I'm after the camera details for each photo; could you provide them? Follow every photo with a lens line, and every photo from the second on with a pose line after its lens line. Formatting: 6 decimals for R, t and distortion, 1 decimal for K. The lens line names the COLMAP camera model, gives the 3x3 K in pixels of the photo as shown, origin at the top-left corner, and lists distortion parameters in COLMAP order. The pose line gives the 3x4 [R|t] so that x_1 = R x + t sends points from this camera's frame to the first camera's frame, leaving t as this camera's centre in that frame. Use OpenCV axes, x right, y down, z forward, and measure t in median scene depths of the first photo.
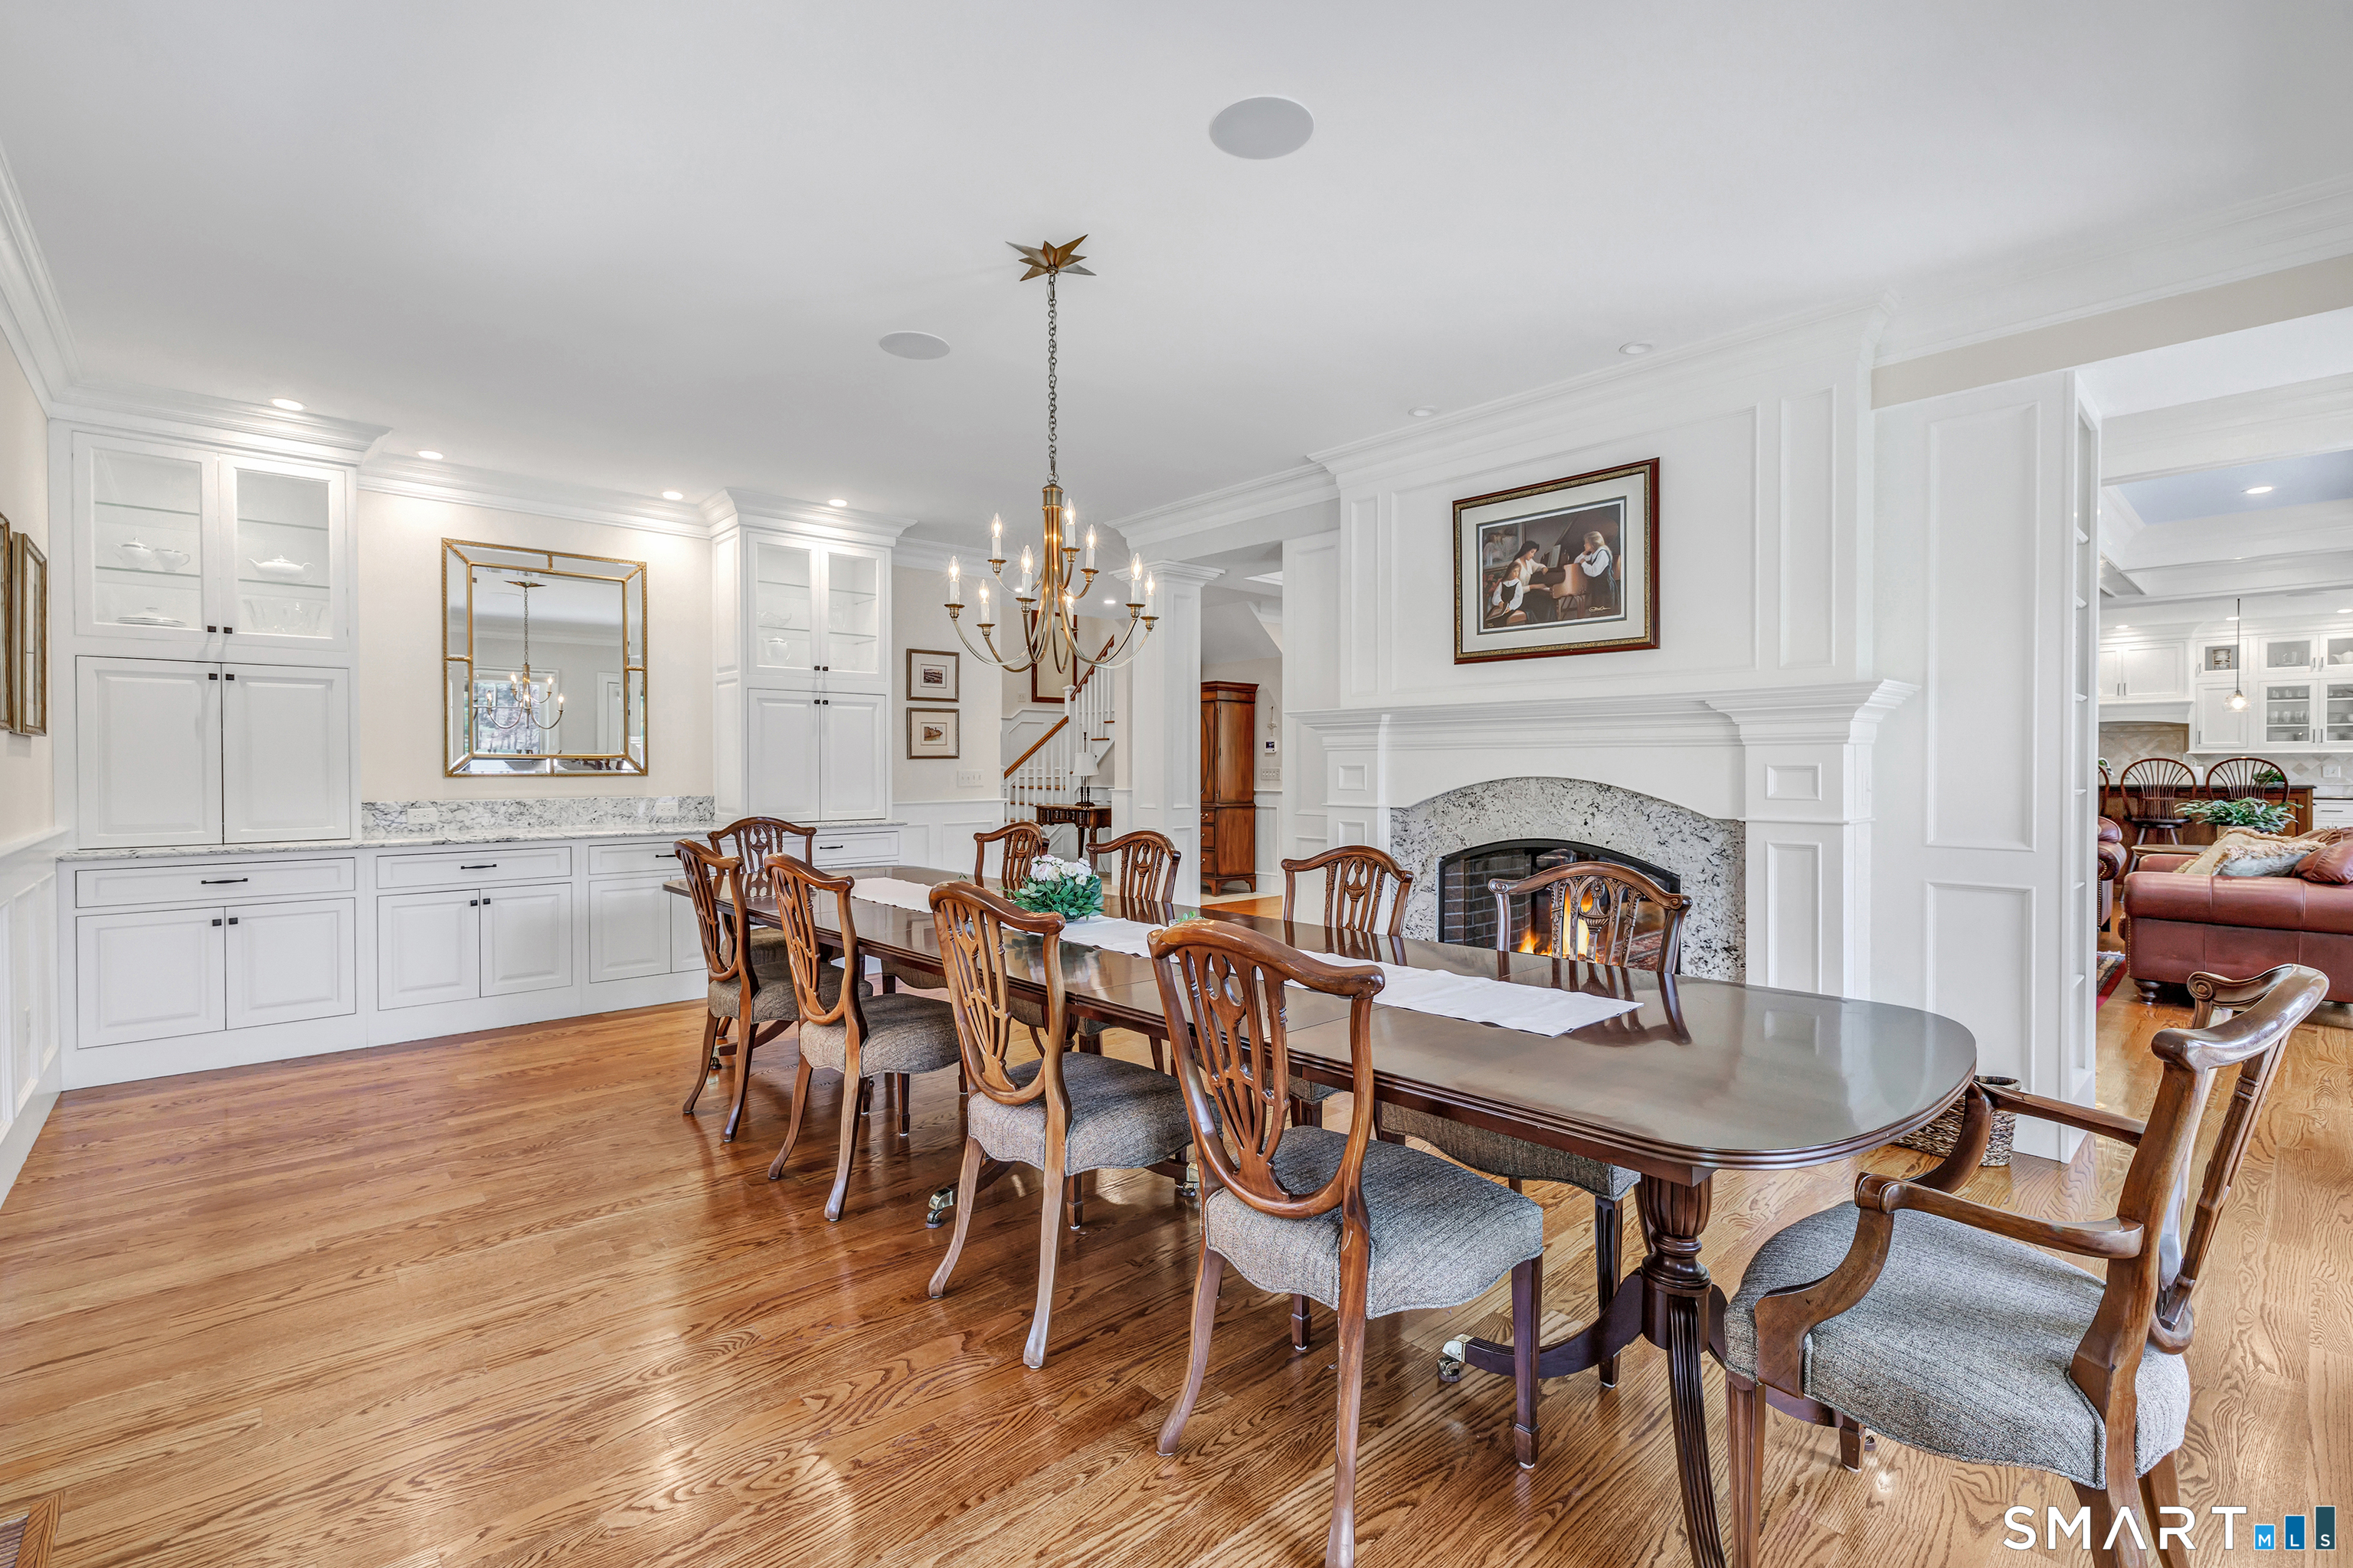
lens RADIAL K [[1052.1, 0, 1166.6], [0, 1052.1, 775.5], [0, 0, 1]] dist [0.001332, 0.001118]
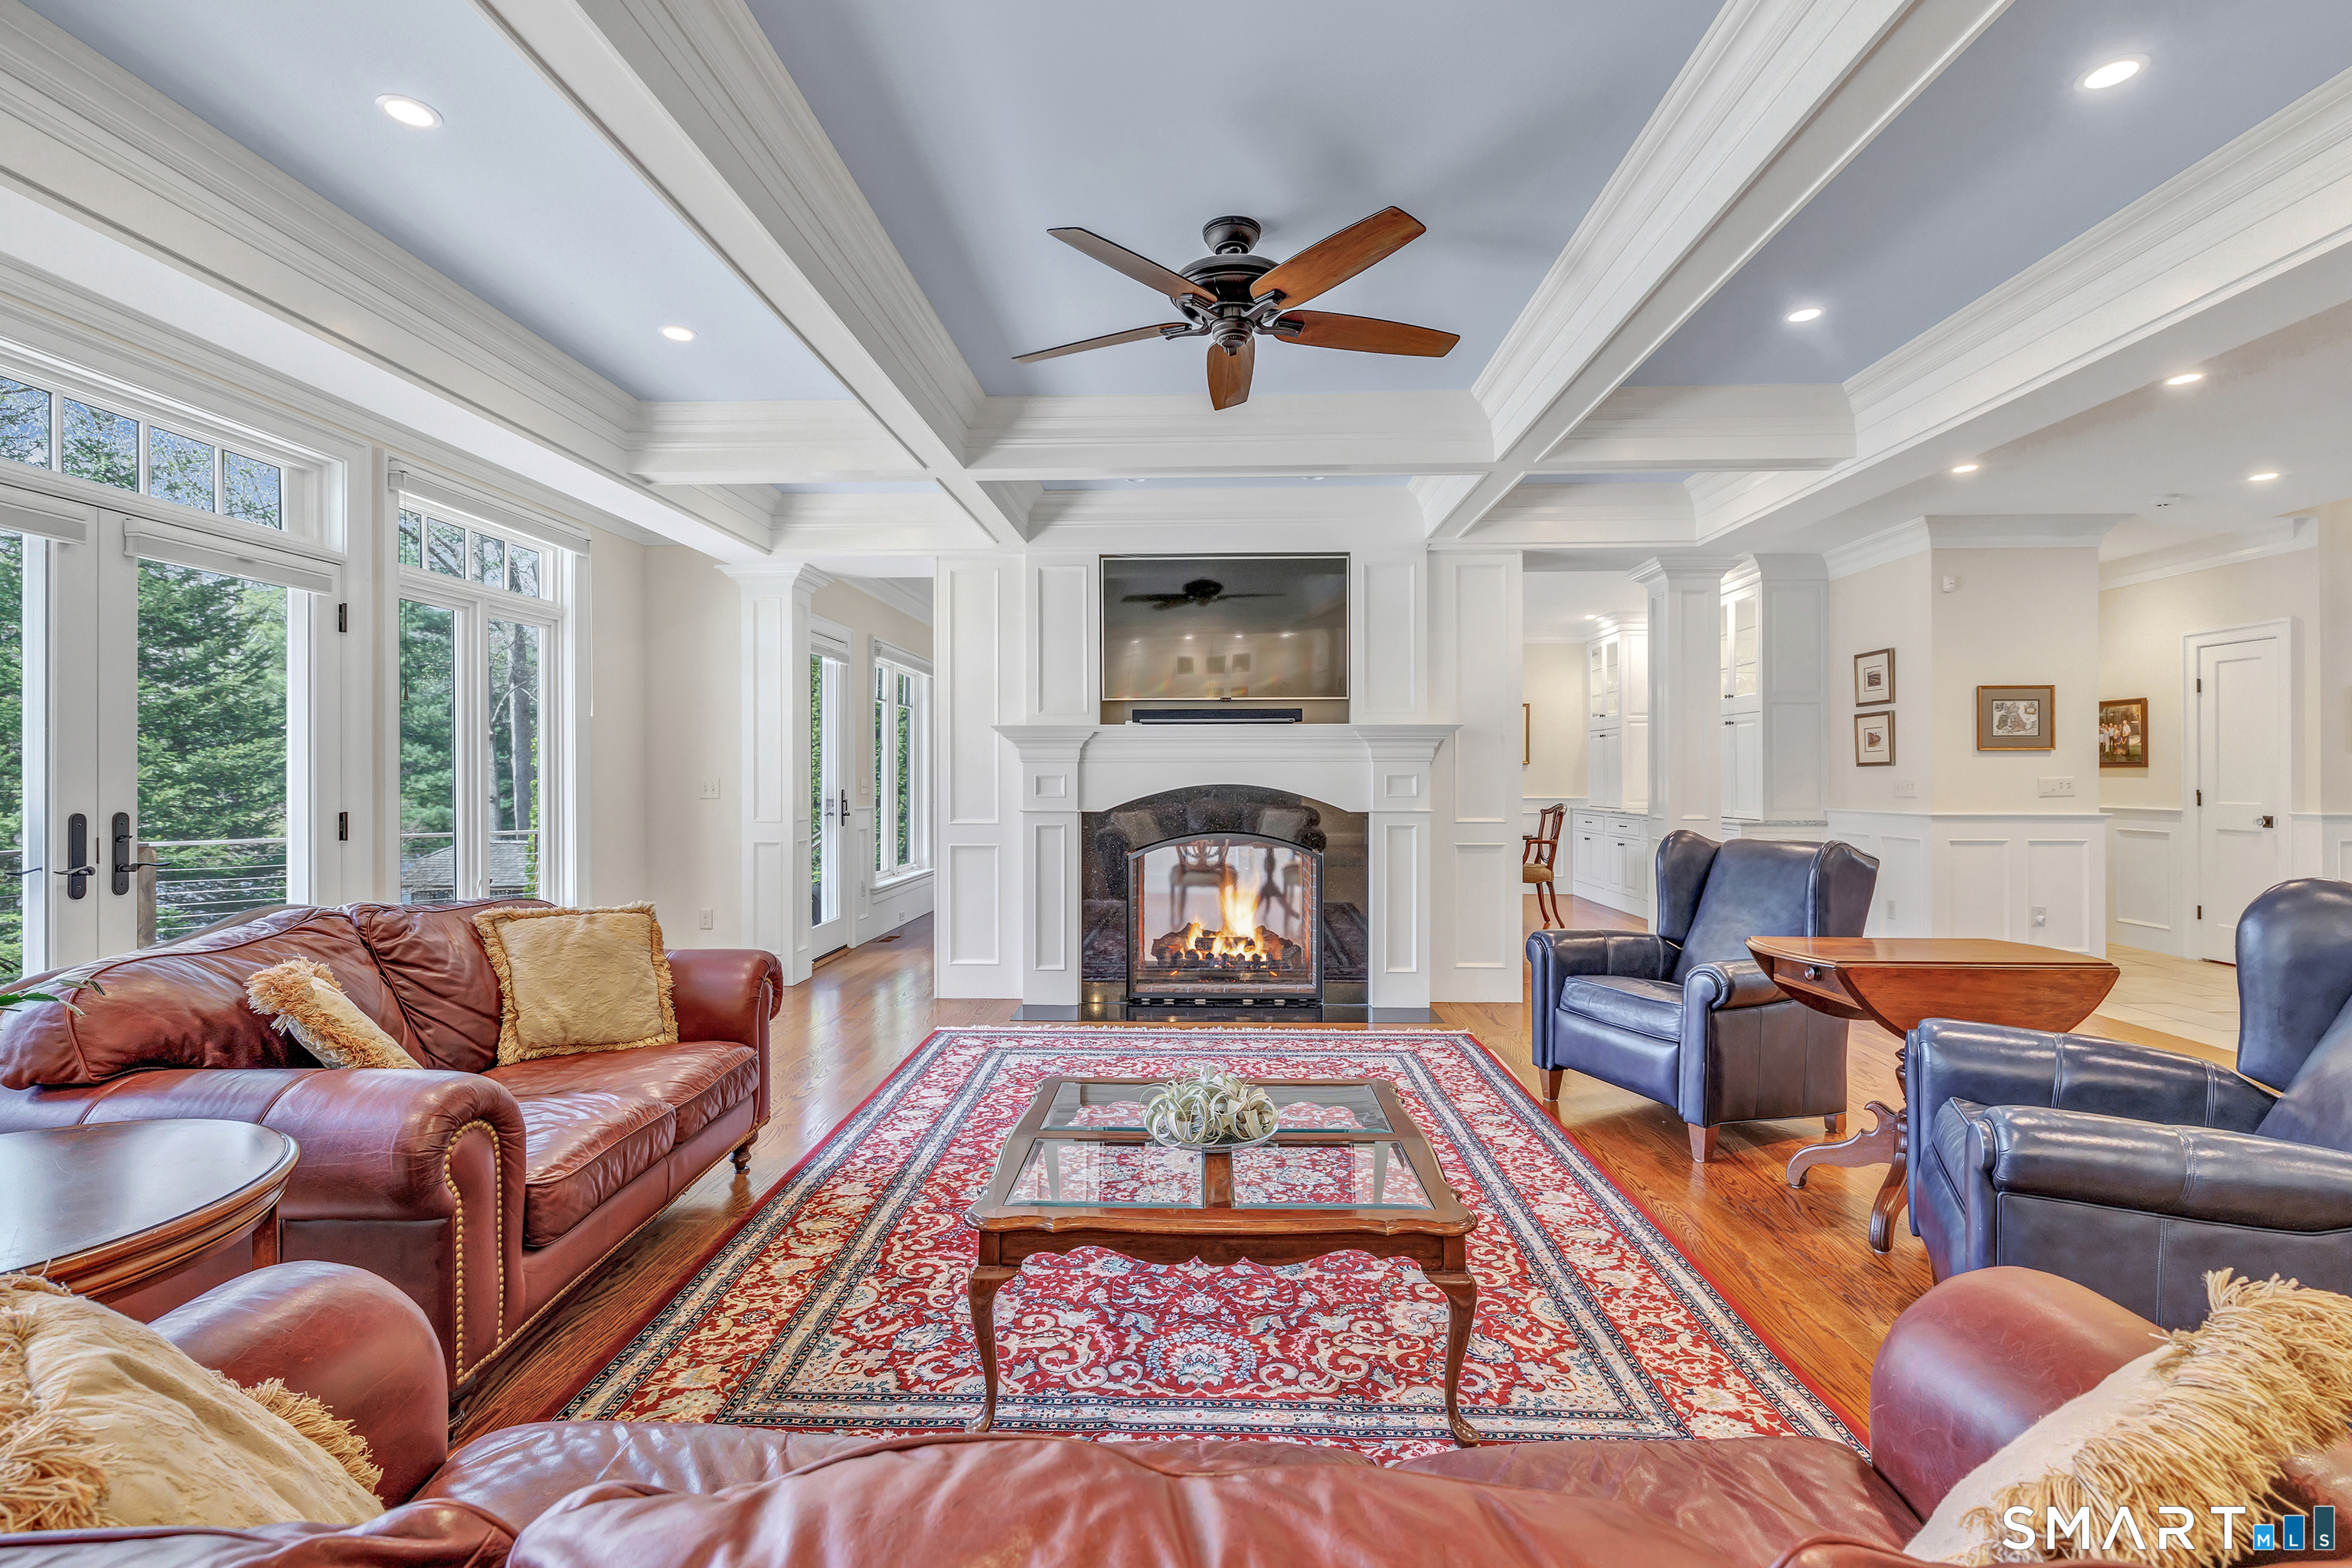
lens RADIAL K [[1051.6, 0, 1177.8], [0, 1051.6, 769.1], [0, 0, 1]] dist [0.001332, 0.001118]
pose [[-0.693151, -0.000897, -0.720792, 1.615771], [-0.007052, 0.999960, 0.005537, -0.024972], [0.720758, 0.008921, -0.693130, 2.173275]]
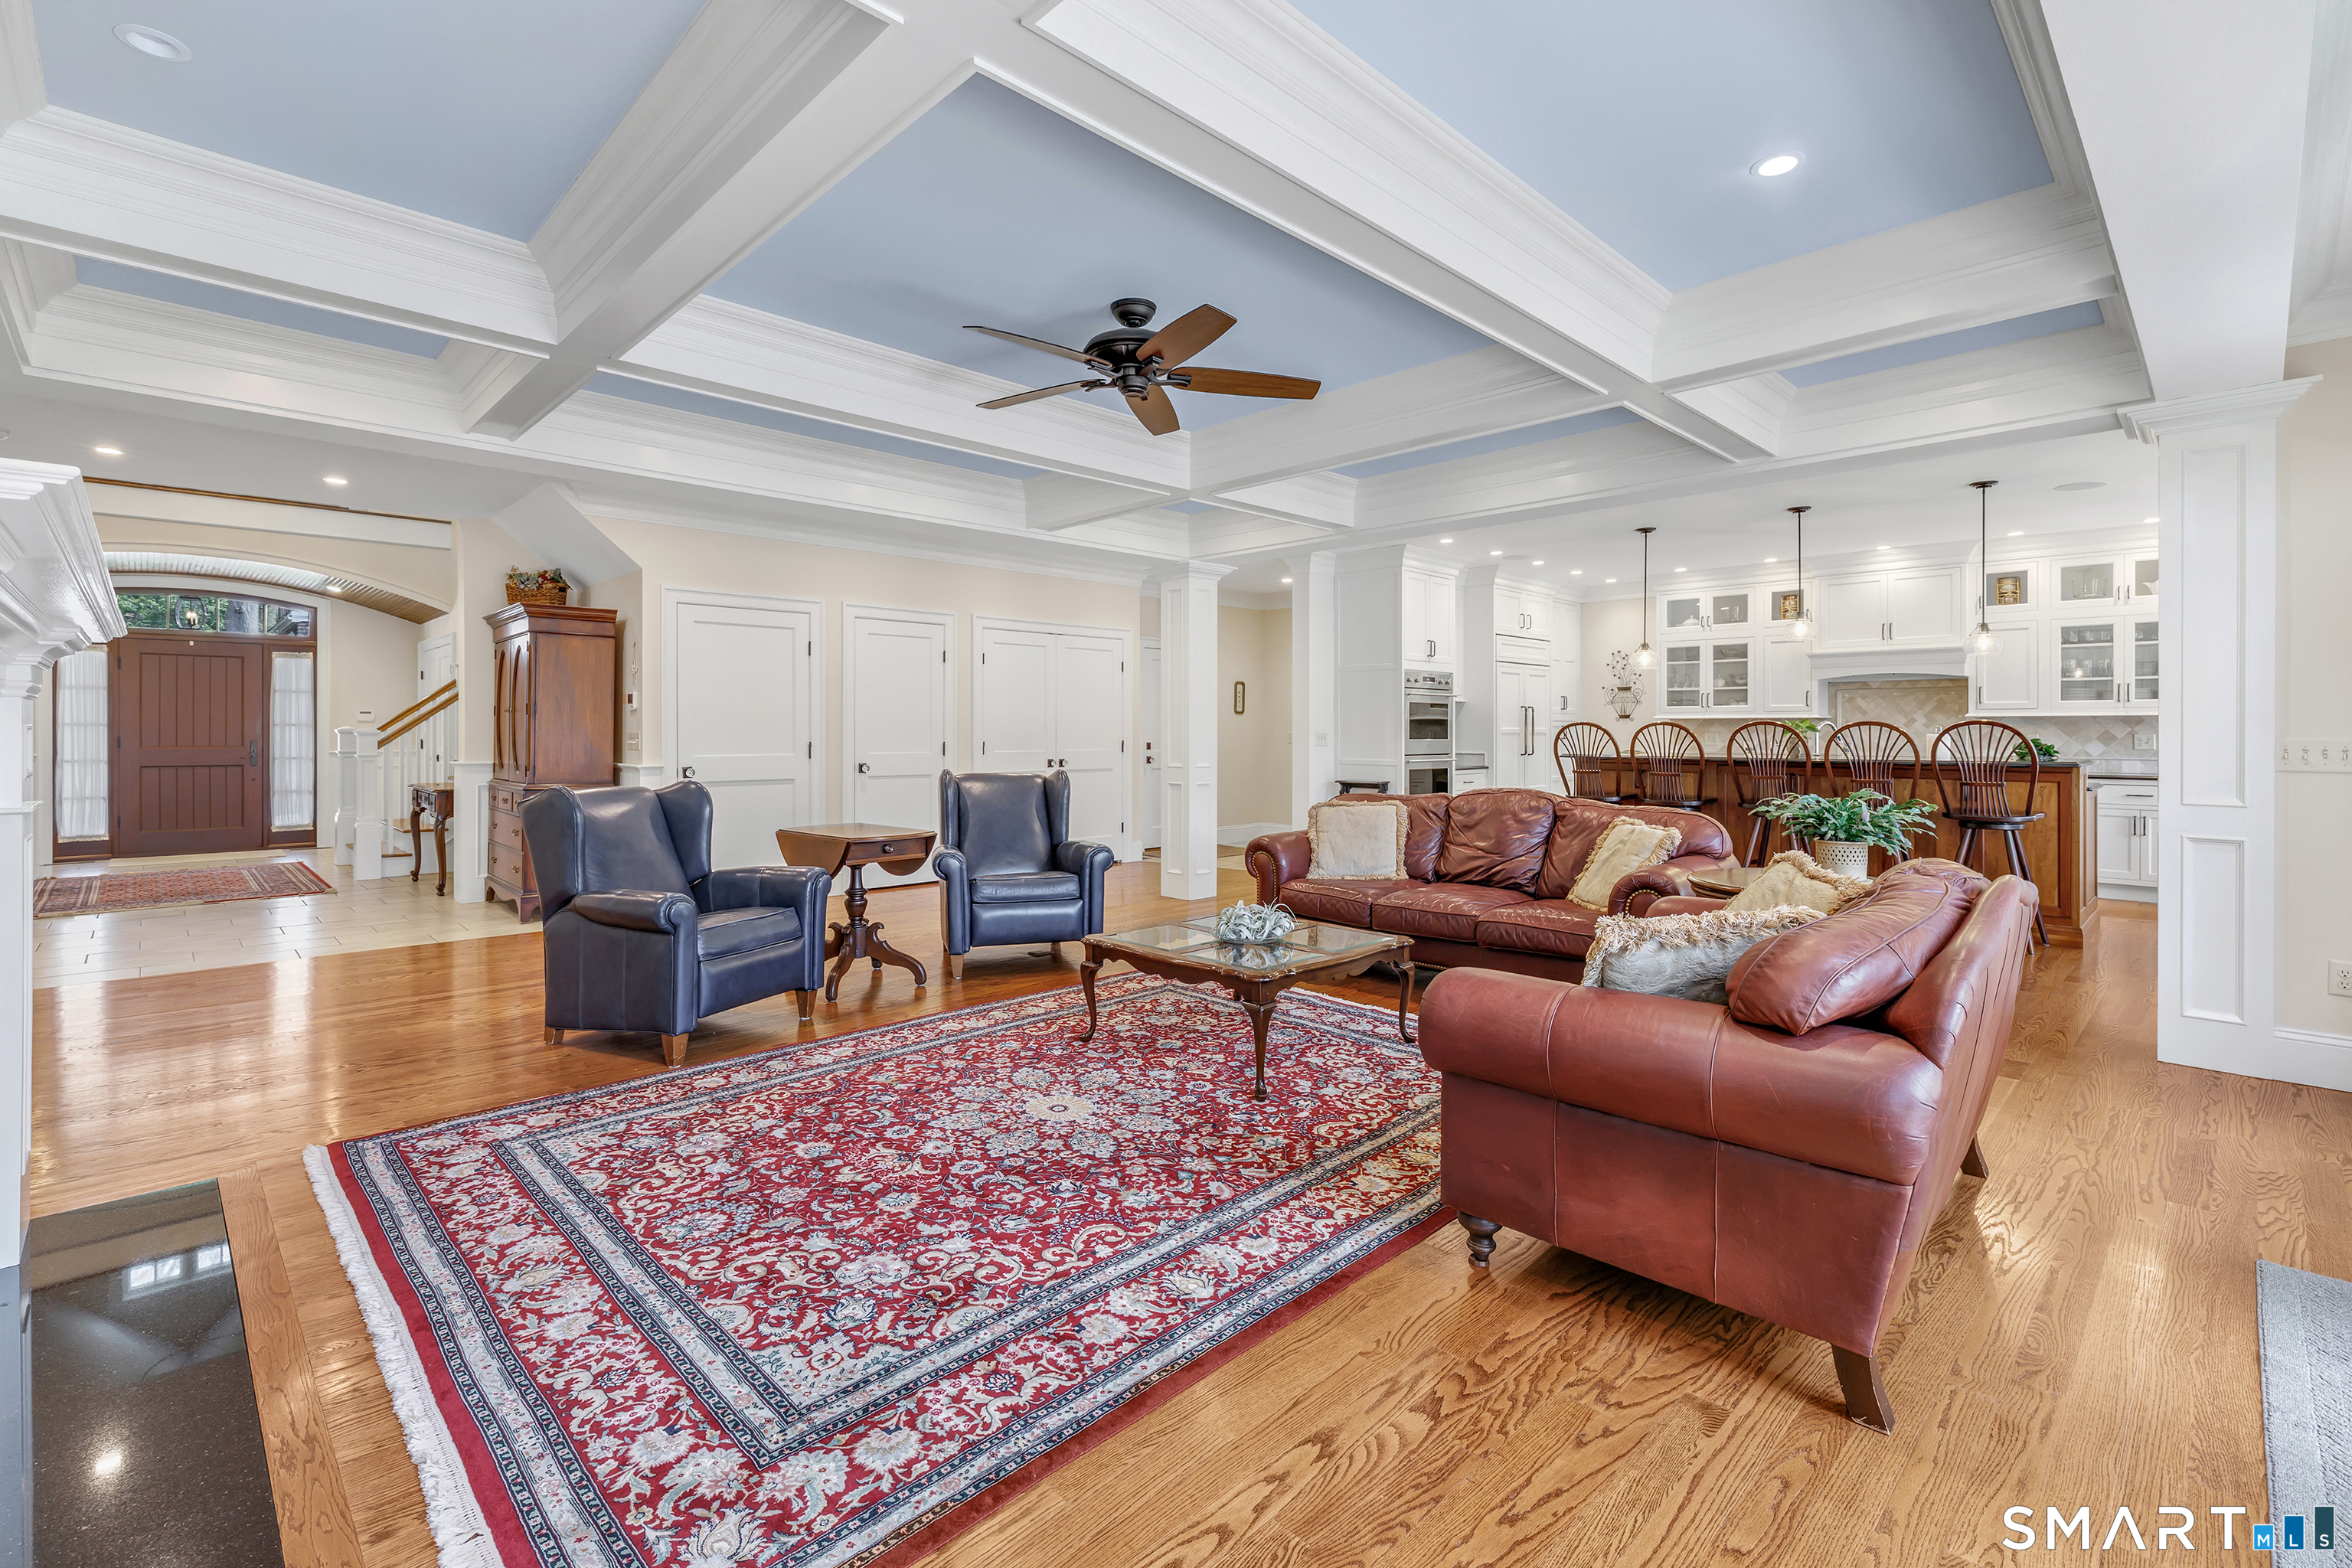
lens RADIAL K [[1051.6, 0, 1162.0], [0, 1051.6, 729.1], [0, 0, 1]] dist [0.001332, 0.001118]
pose [[0.999605, 0.003699, 0.027862, 1.057707], [-0.003393, 0.999934, -0.010991, -0.004666], [-0.027900, 0.010893, 0.999551, 0.752809]]
